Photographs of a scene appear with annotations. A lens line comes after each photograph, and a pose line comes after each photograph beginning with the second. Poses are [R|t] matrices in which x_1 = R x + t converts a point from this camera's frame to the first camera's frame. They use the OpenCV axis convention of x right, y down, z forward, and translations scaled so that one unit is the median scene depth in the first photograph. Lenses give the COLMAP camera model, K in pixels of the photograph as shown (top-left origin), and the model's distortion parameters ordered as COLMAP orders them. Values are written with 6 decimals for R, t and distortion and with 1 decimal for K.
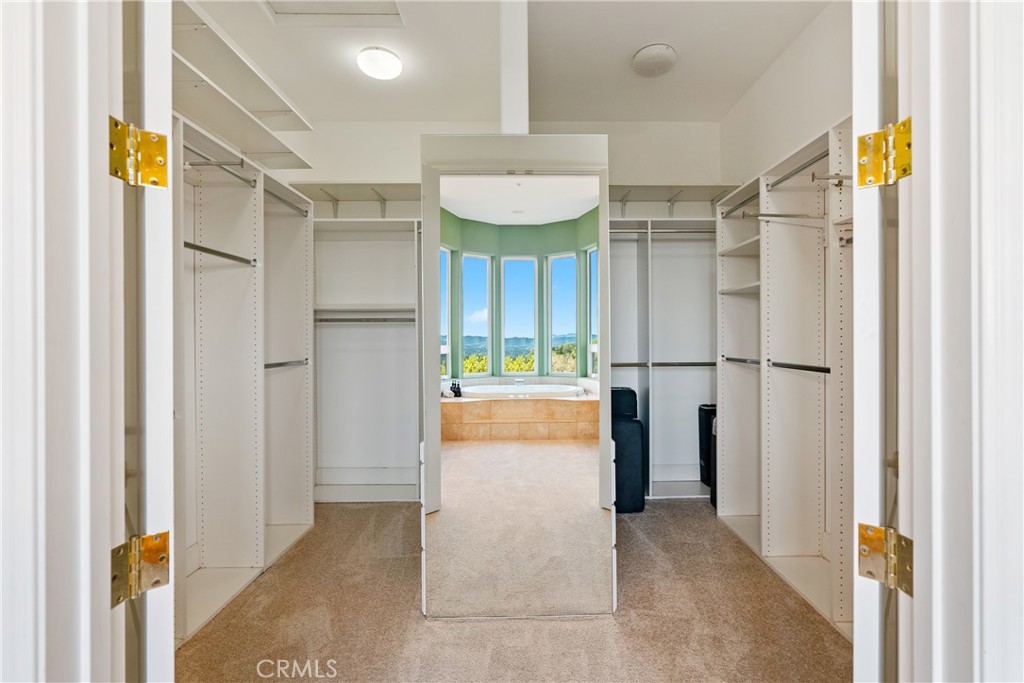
lens RADIAL K [[470.1, 0, 515.3], [0, 470.1, 340.4], [0, 0, 1]] dist [0.002163, -0.000299]
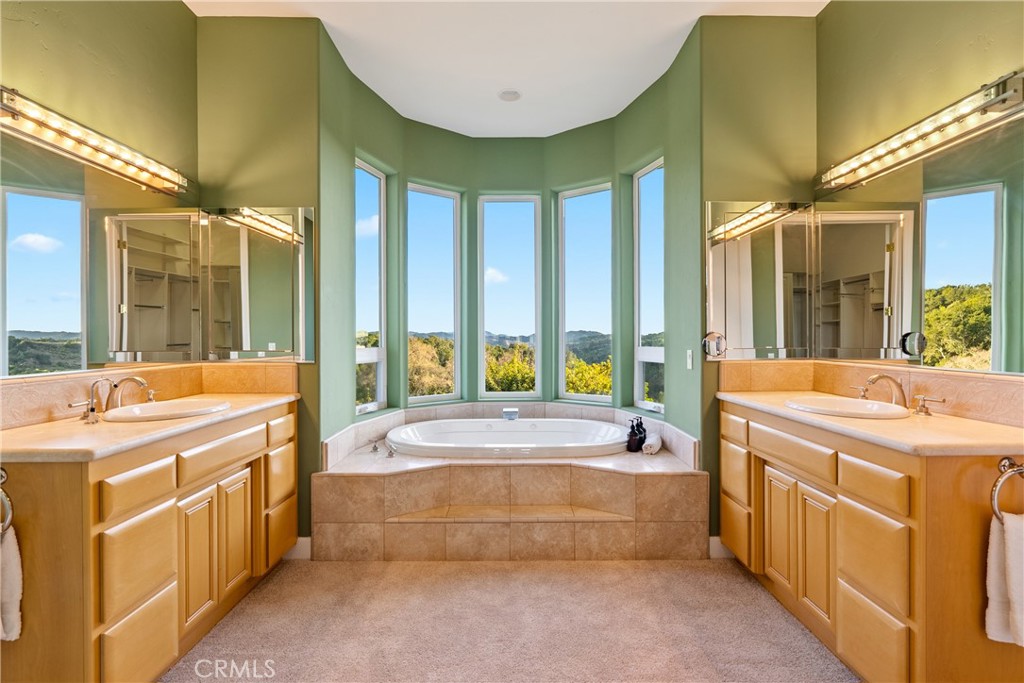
lens RADIAL K [[470.1, 0, 512.1], [0, 470.1, 338.9], [0, 0, 1]] dist [0.002163, -0.000299]
pose [[0.999522, 0.004741, 0.030564, -0.006135], [-0.004810, 0.999986, 0.002189, -0.001802], [-0.030554, -0.002335, 0.999530, 0.449890]]
